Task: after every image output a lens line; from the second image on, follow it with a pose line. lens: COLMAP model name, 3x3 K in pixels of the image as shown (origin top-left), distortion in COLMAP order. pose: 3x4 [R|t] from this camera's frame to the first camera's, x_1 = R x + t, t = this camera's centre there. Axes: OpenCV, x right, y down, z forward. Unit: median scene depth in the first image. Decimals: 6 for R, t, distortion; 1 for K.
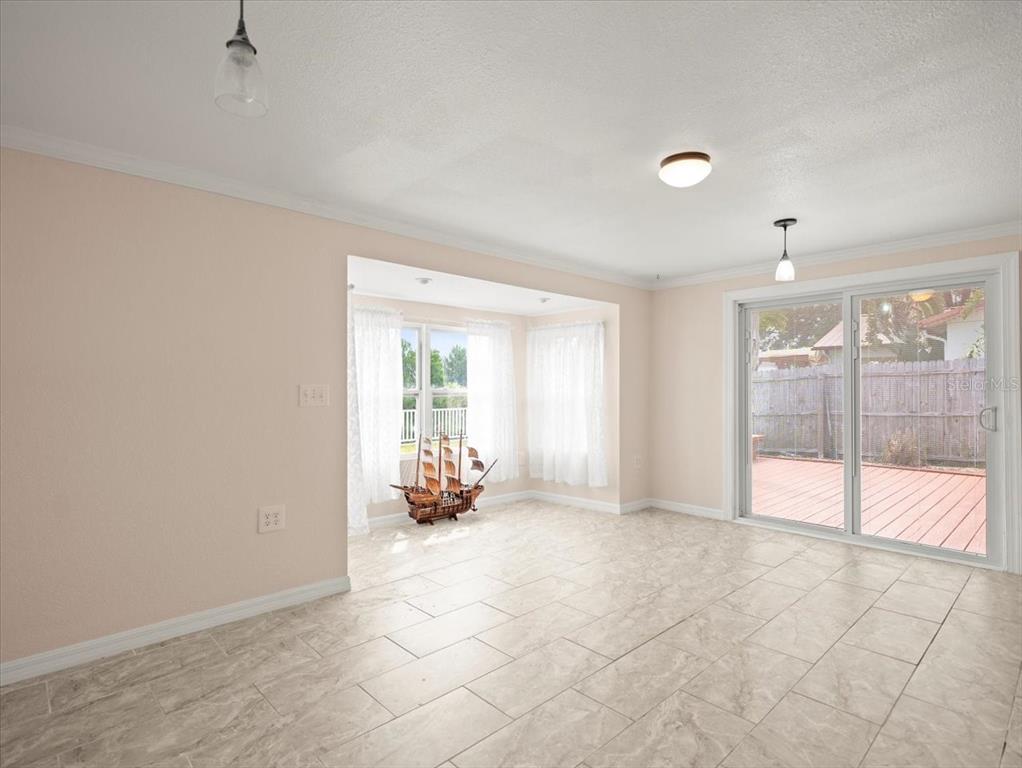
lens RADIAL K [[536.8, 0, 506.2], [0, 536.8, 388.2], [0, 0, 1]] dist [0.002086, 0.000589]
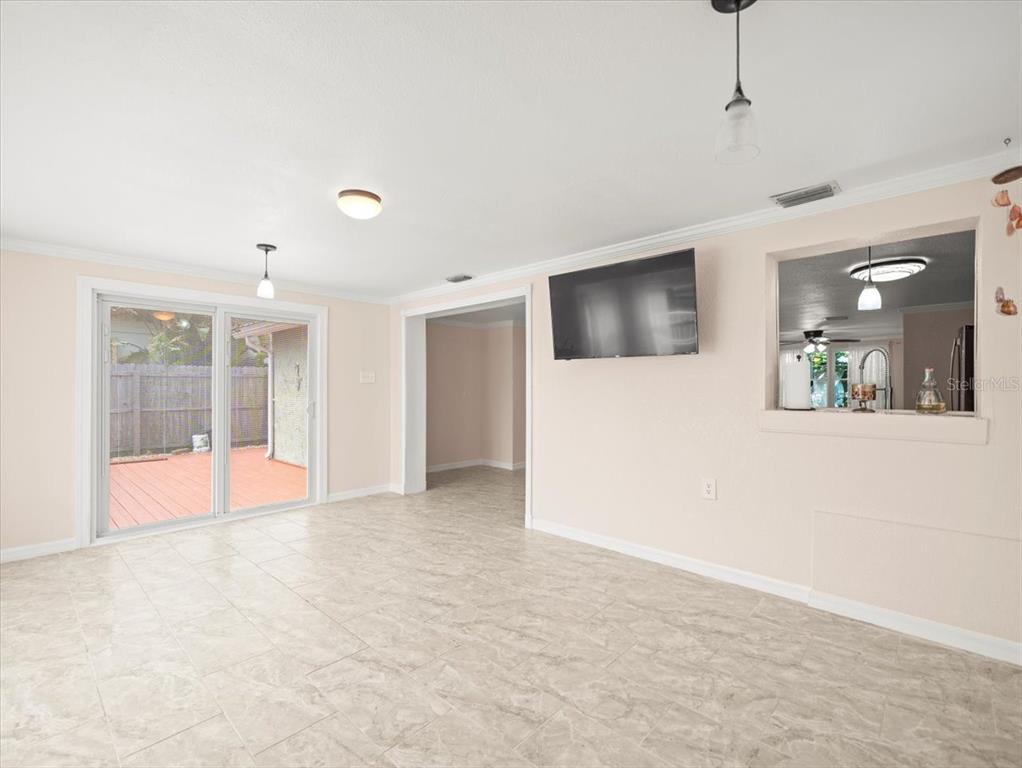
lens RADIAL K [[467.1, 0, 511.0], [0, 467.1, 384.0], [0, 0, 1]] dist [-0.003520, -0.000413]
pose [[-0.069065, 0.009202, 0.997570, -0.518609], [-0.001238, 0.999956, -0.009310, -0.005013], [-0.997611, -0.001878, -0.069050, 0.542744]]
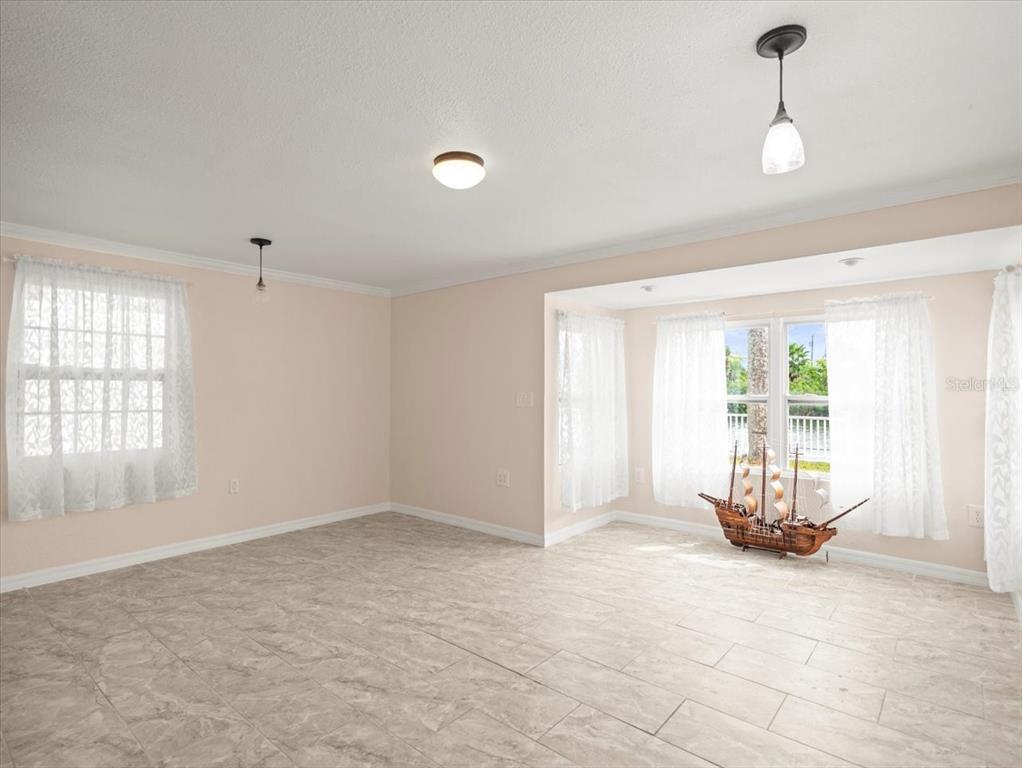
lens RADIAL K [[536.8, 0, 506.2], [0, 536.8, 388.2], [0, 0, 1]] dist [0.002086, 0.000589]
pose [[0.107155, 0.000844, -0.994242, 0.946156], [0.000509, 0.999999, 0.000903, -0.015516], [0.994242, -0.000603, 0.107155, 0.718970]]
